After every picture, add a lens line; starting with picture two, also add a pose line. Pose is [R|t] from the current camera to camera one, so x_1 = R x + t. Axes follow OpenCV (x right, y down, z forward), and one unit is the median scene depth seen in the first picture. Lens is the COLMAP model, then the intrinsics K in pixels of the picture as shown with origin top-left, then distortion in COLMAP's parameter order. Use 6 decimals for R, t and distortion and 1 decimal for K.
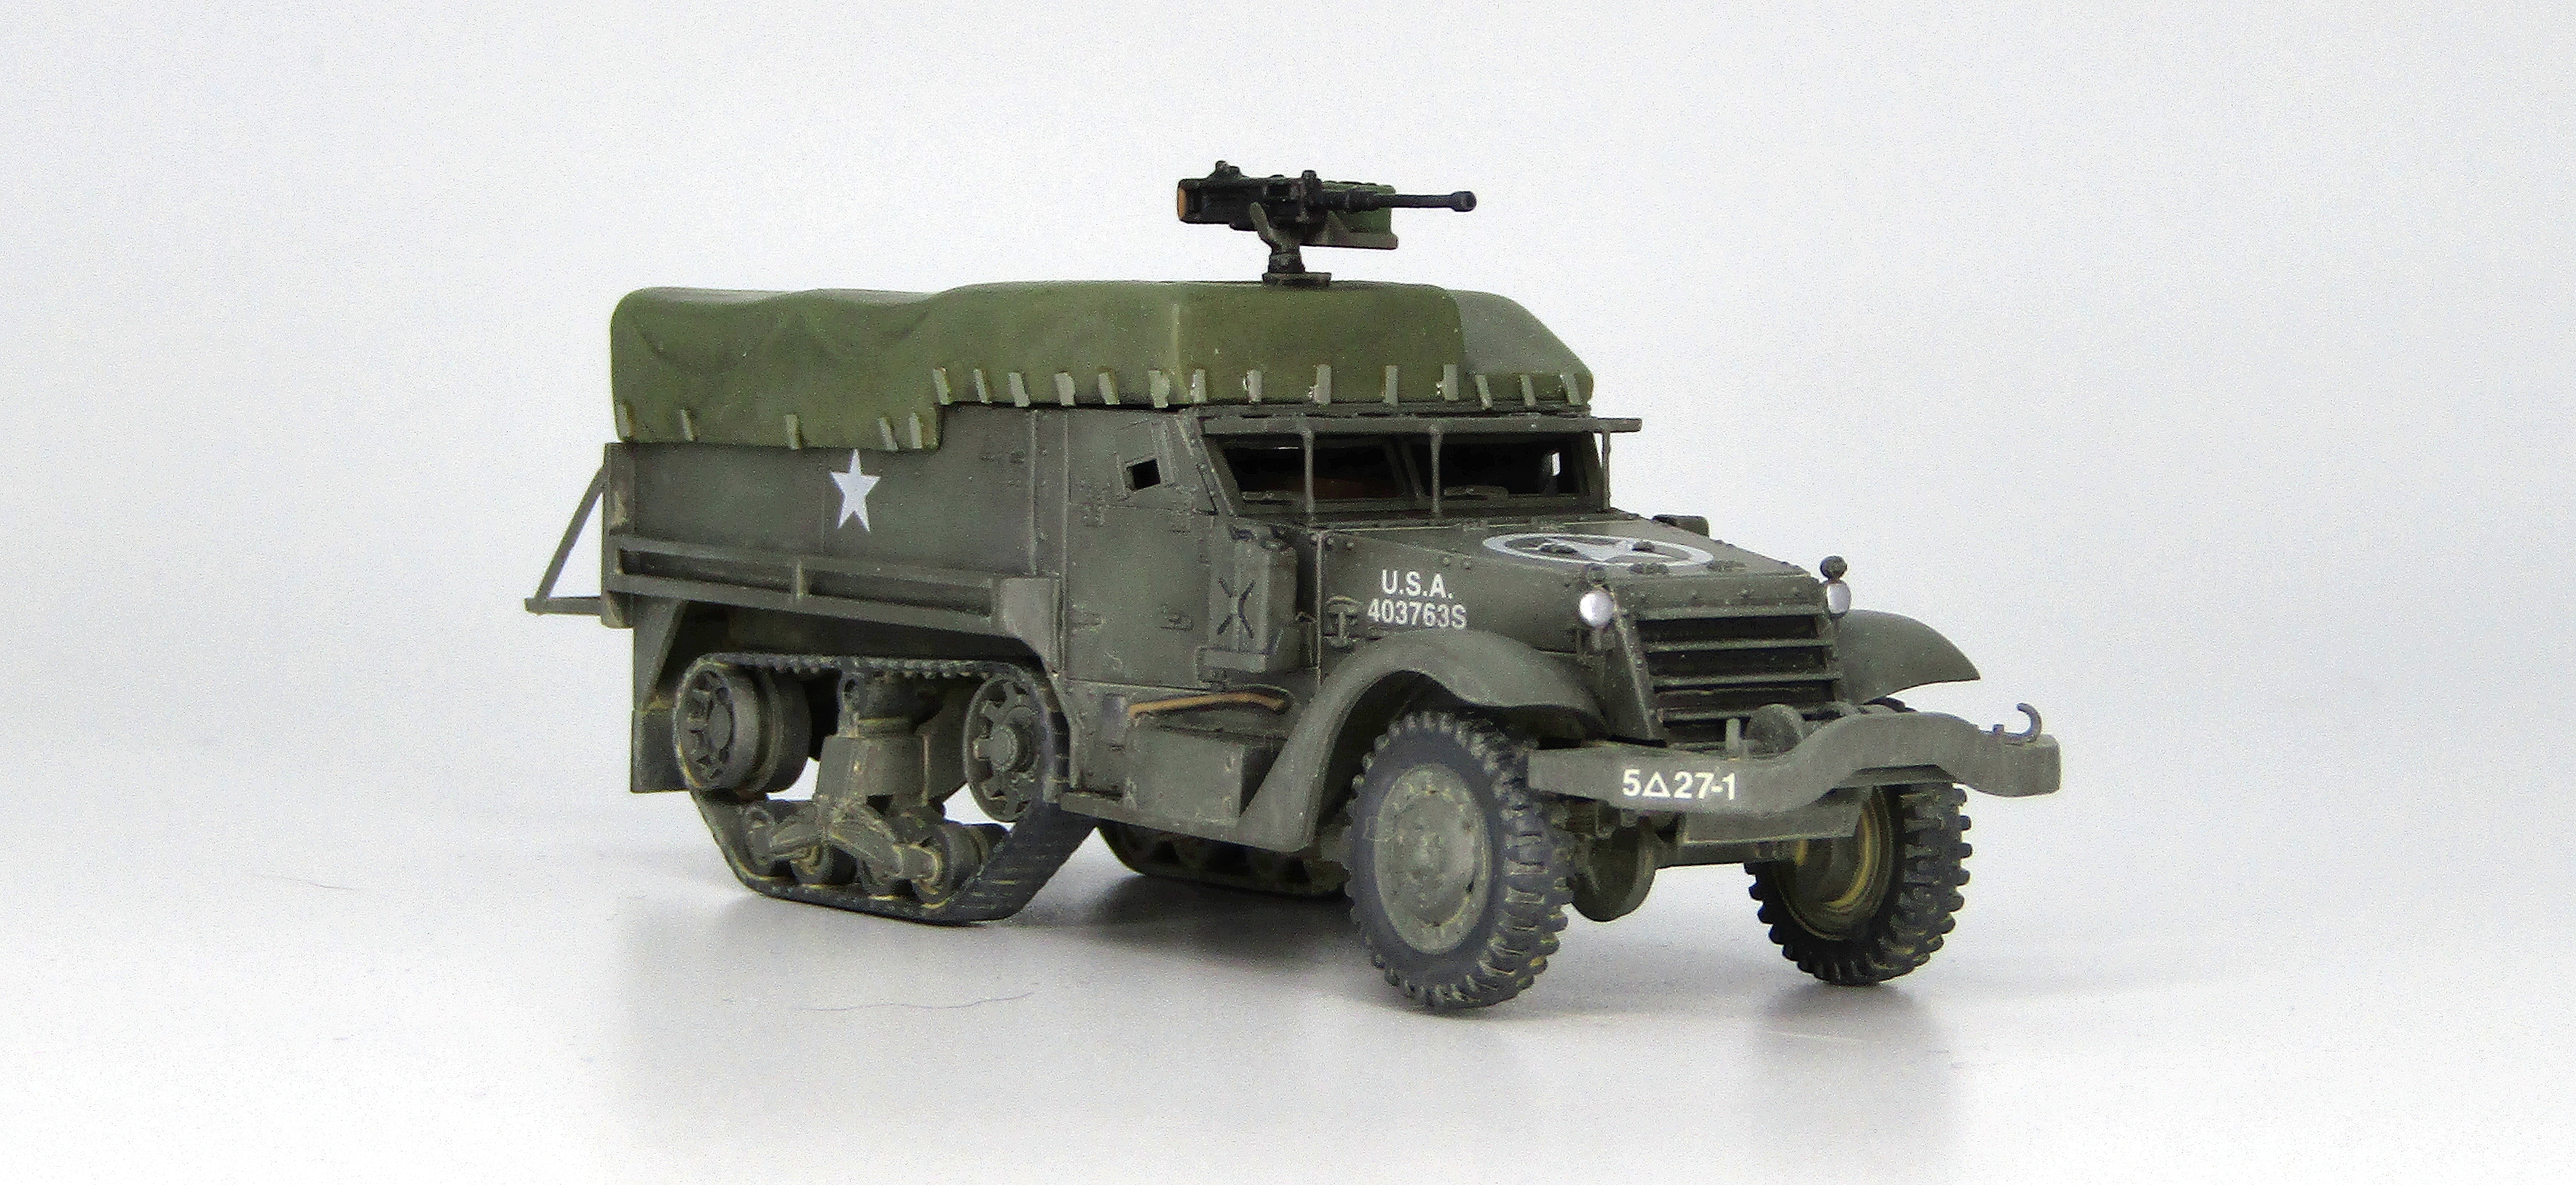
lens RADIAL K [[7049.5, 0, 1287.9], [0, 7049.5, 593.5], [0, 0, 1]] dist [0.105308, 0.000000]
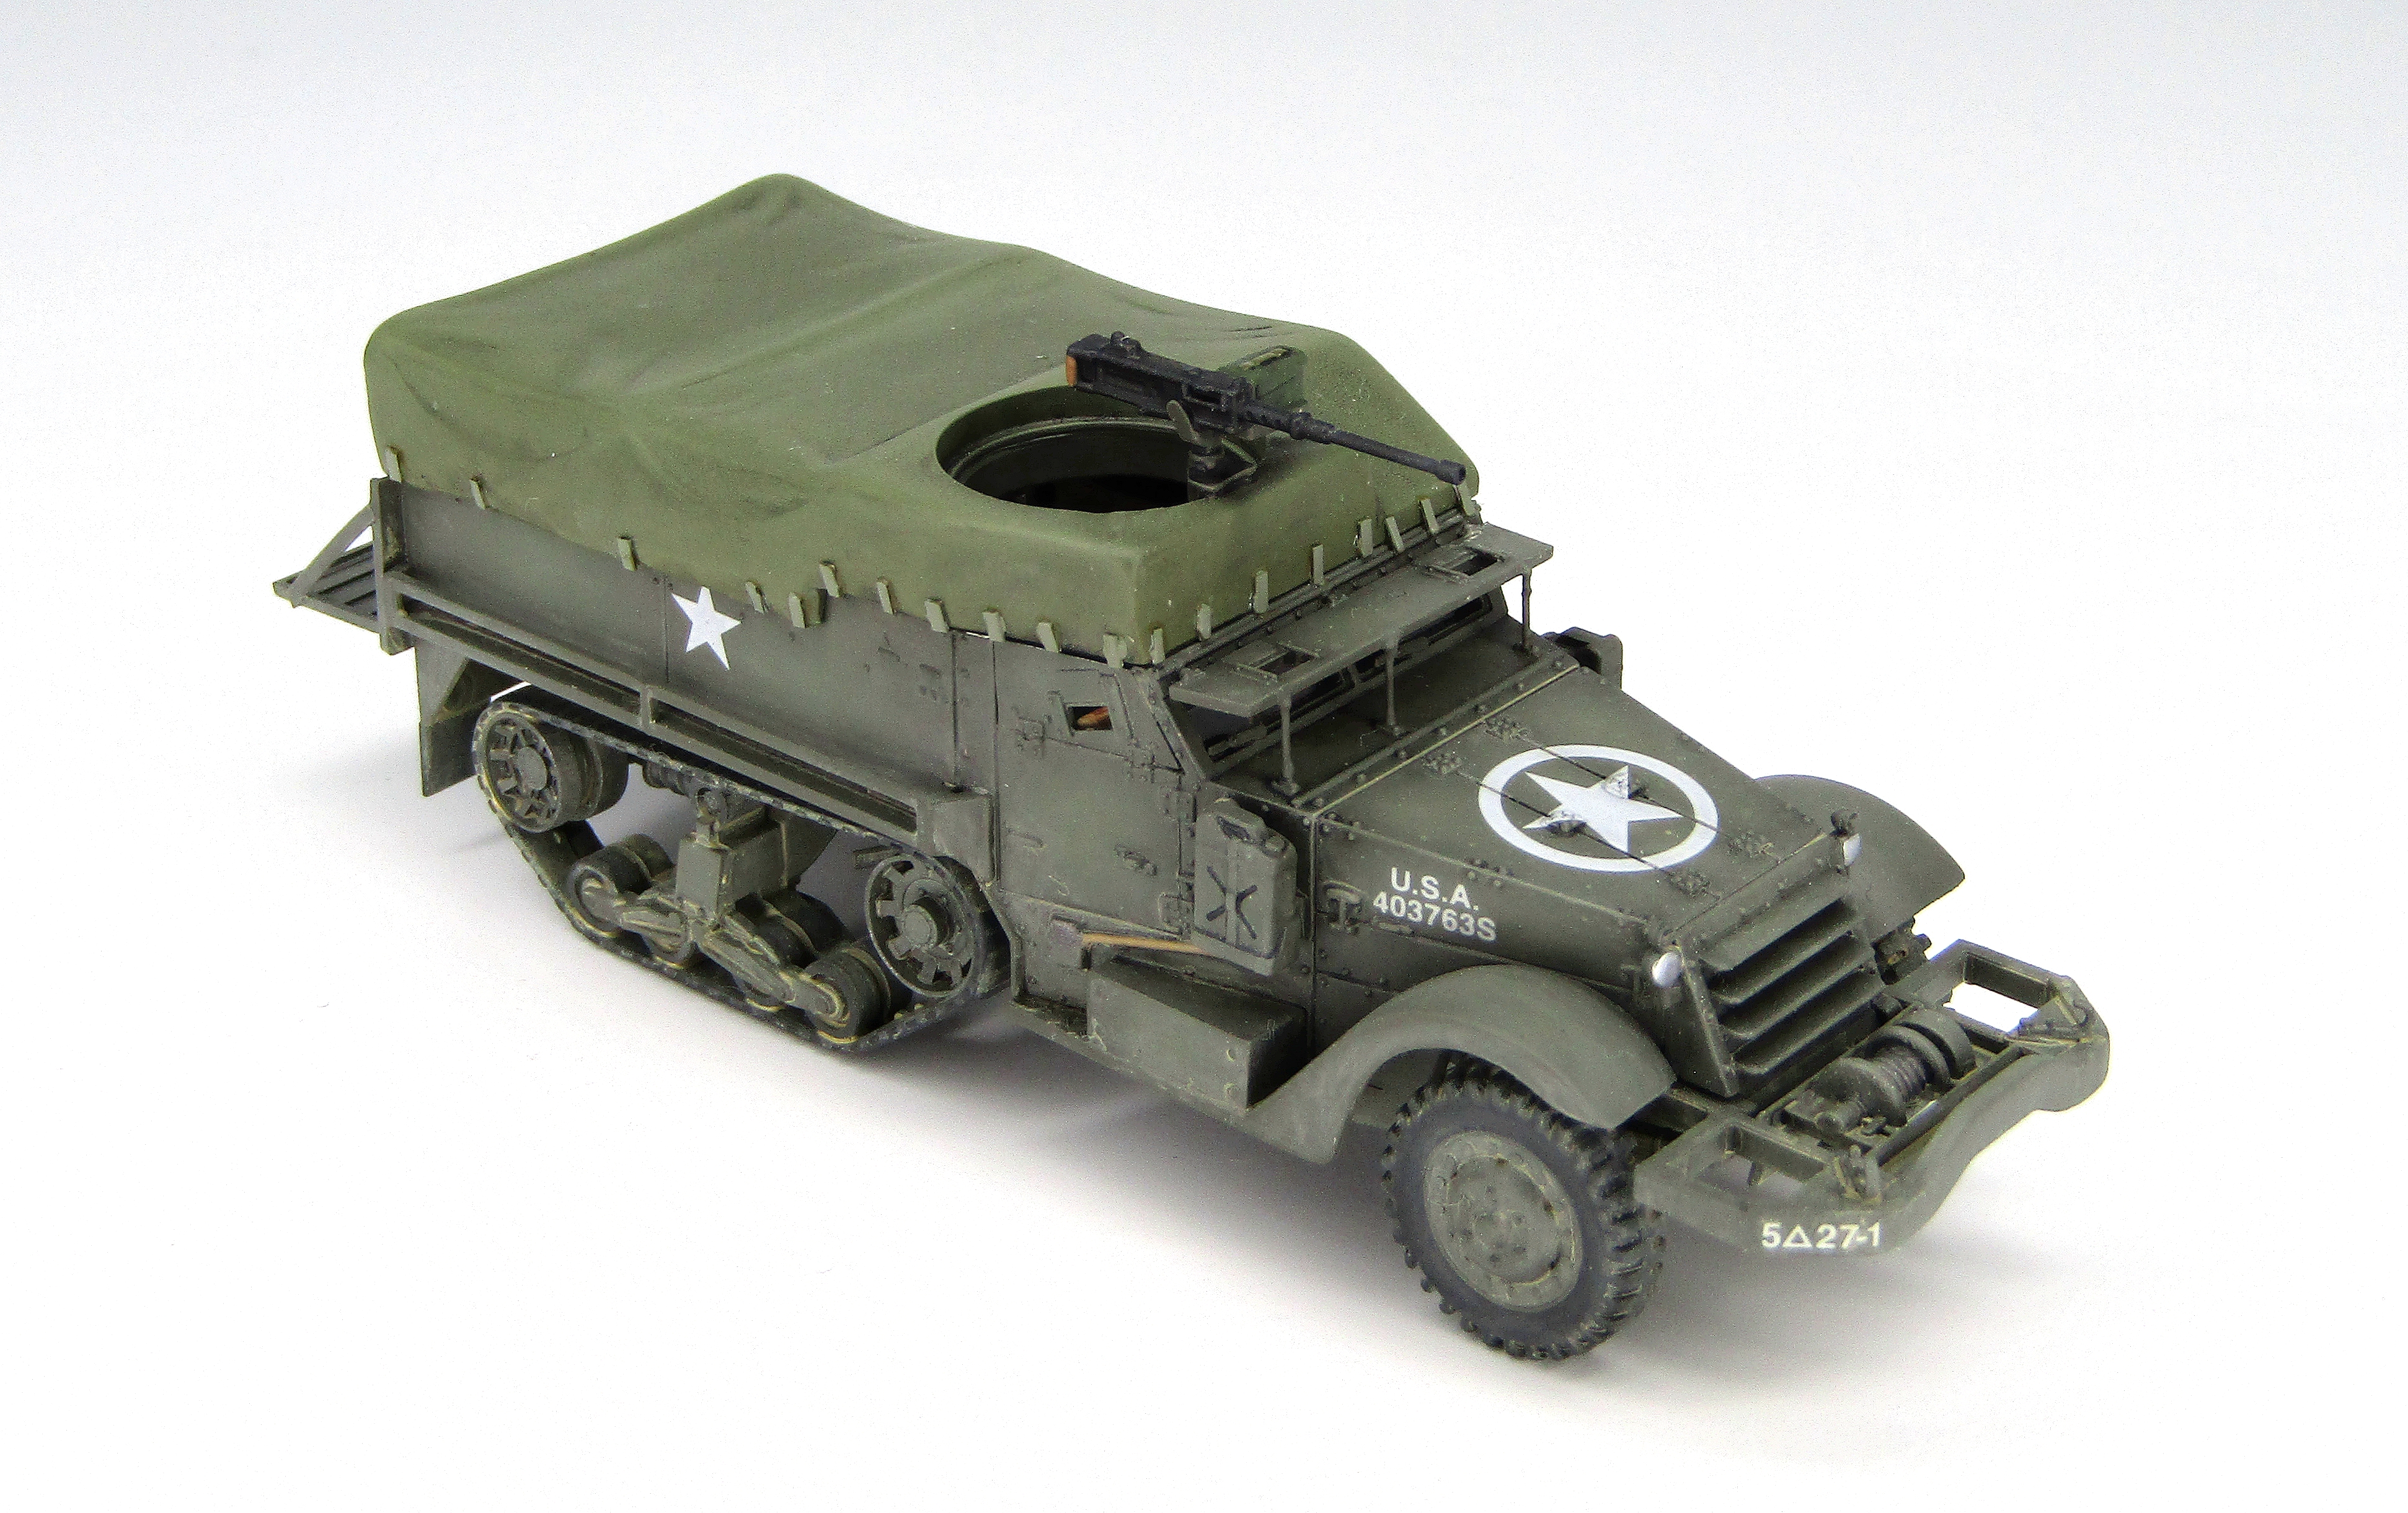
lens RADIAL K [[4898.9, 0, 1198.1], [0, 4898.9, 745.3], [0, 0, 1]] dist [0.050450, 0.000000]
pose [[0.971459, -0.120730, 0.204185, -0.144786], [0.029833, 0.916137, 0.399755, -0.283075], [-0.235324, -0.382254, 0.893591, 0.418822]]
